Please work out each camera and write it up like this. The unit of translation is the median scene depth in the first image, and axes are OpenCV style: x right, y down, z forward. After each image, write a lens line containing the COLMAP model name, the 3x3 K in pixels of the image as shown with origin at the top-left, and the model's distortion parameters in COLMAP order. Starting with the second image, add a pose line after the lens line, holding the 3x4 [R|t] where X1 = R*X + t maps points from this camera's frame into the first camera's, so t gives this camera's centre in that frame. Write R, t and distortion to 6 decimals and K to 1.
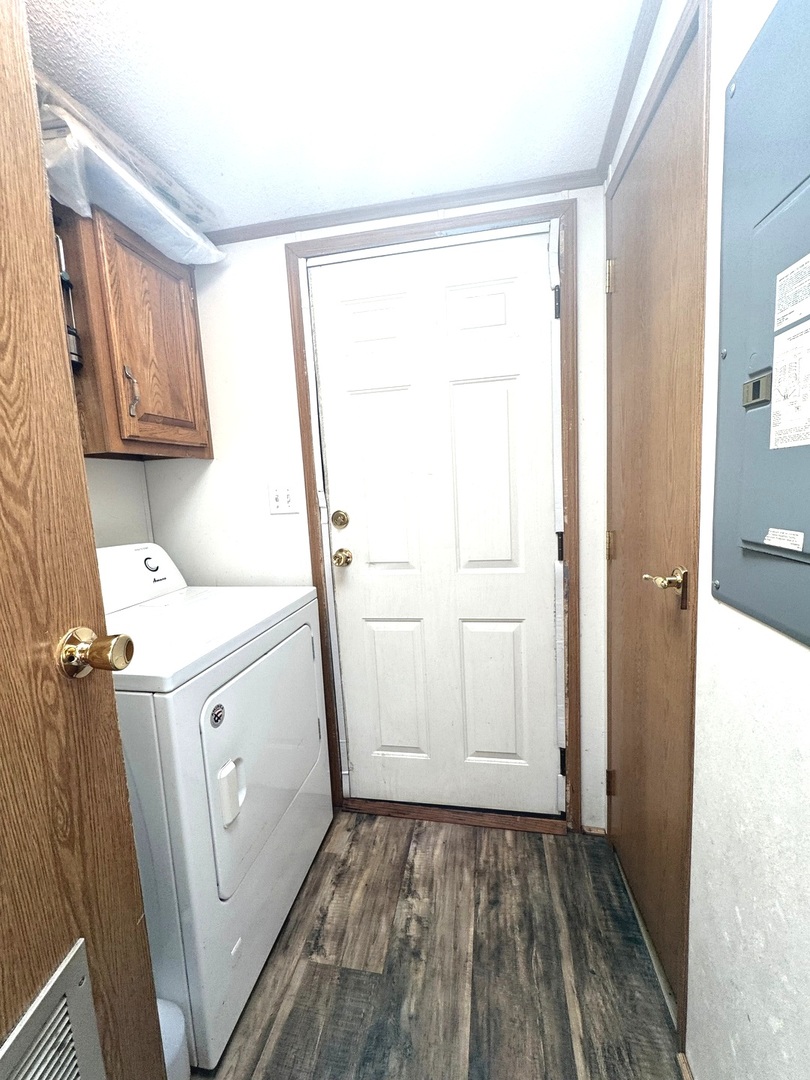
lens RADIAL K [[432.7, 0, 411.0], [0, 432.7, 536.3], [0, 0, 1]] dist [-0.003156, 0.000500]
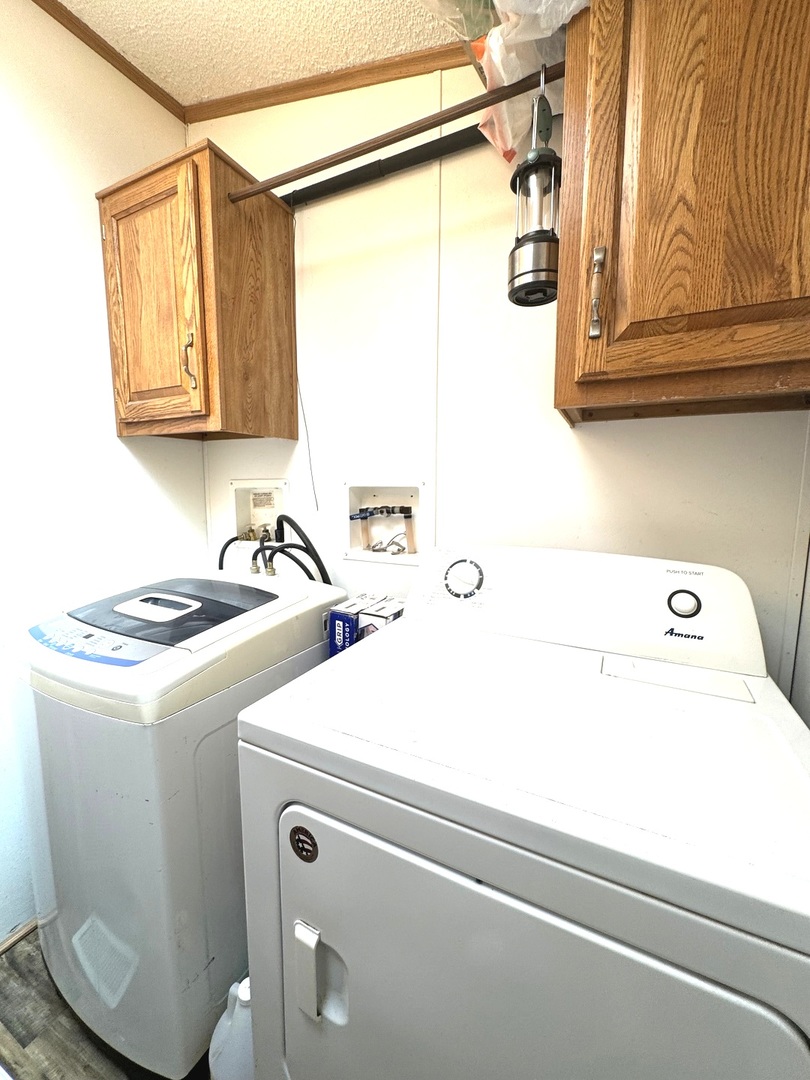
lens RADIAL K [[432.7, 0, 404.7], [0, 432.7, 543.1], [0, 0, 1]] dist [-0.003156, 0.000500]
pose [[-0.281079, 0.167285, -0.944992, 0.012627], [-0.105370, 0.973357, 0.203648, -0.096915], [0.953882, 0.156815, -0.255964, 0.889843]]
